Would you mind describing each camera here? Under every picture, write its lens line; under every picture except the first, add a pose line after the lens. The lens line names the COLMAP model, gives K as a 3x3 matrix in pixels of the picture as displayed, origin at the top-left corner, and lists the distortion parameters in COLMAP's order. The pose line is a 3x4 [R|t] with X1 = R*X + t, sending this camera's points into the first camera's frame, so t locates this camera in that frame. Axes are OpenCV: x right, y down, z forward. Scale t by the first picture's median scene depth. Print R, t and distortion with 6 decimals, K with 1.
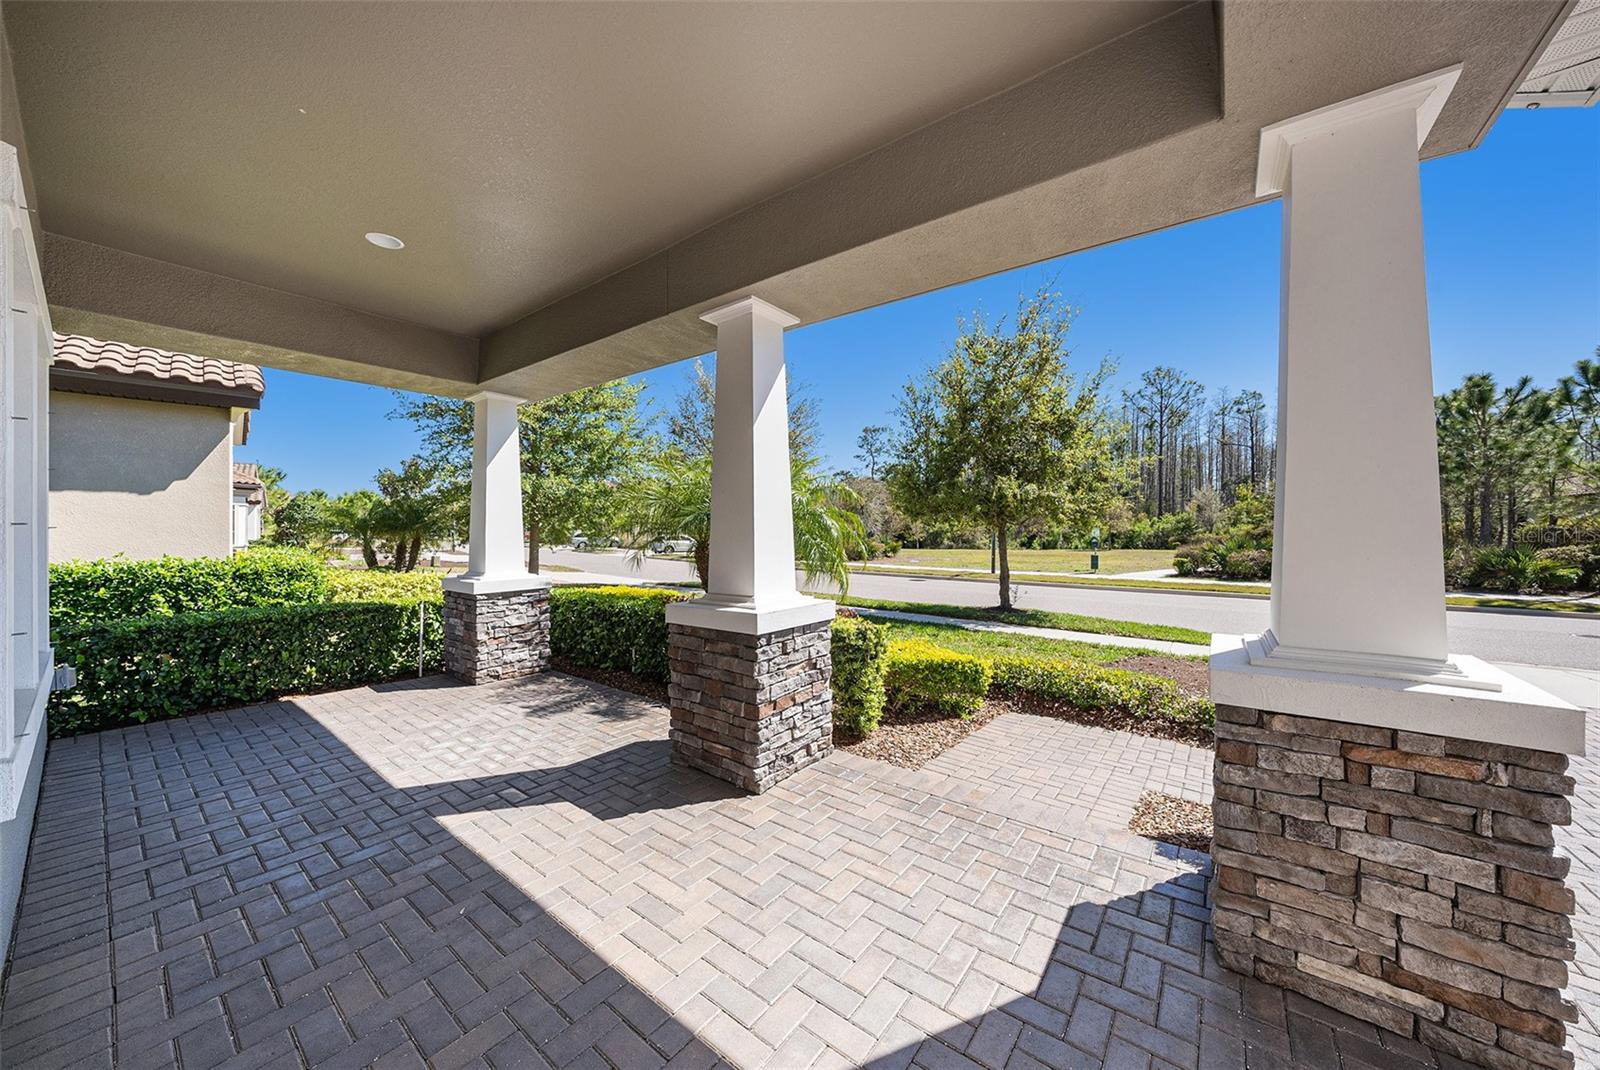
lens RADIAL K [[554.9, 0, 796.7], [0, 554.9, 536.3], [0, 0, 1]] dist [-0.018584, 0.000860]
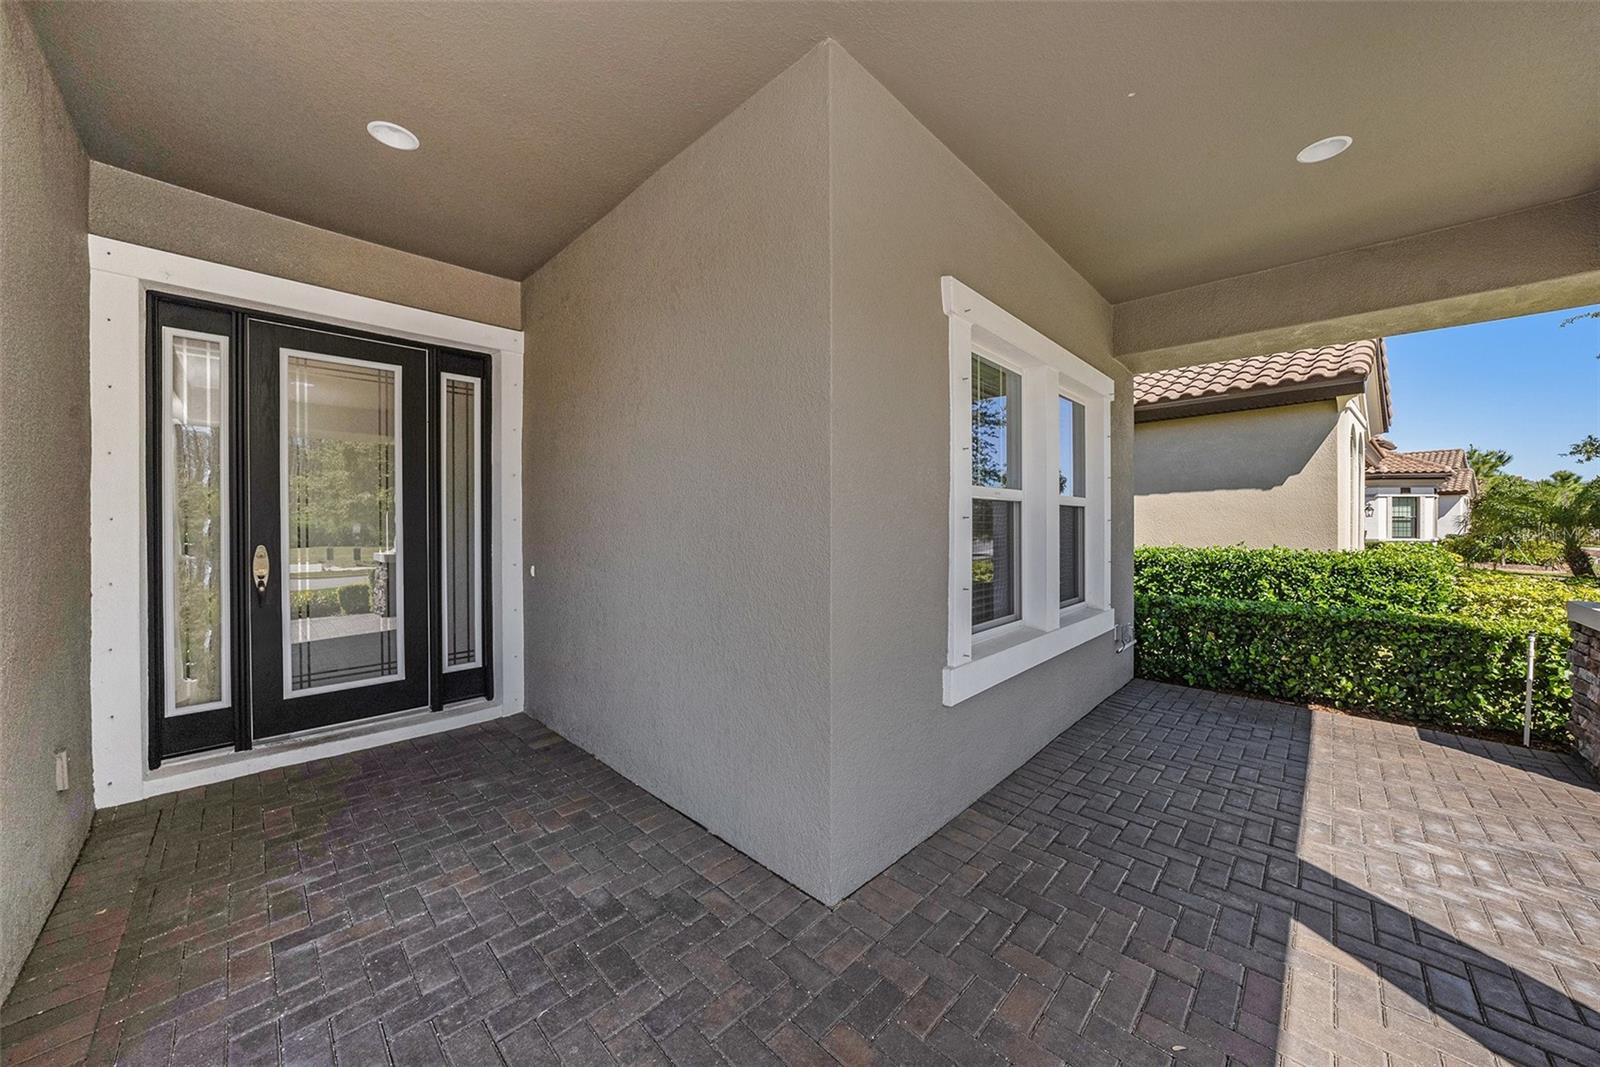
lens RADIAL K [[554.9, 0, 797.8], [0, 554.9, 523.6], [0, 0, 1]] dist [-0.018584, 0.000860]
pose [[-0.115571, 0.001051, -0.993299, 0.063961], [-0.012226, 0.999922, 0.002481, -0.001050], [0.993224, 0.012431, -0.115550, 0.236162]]
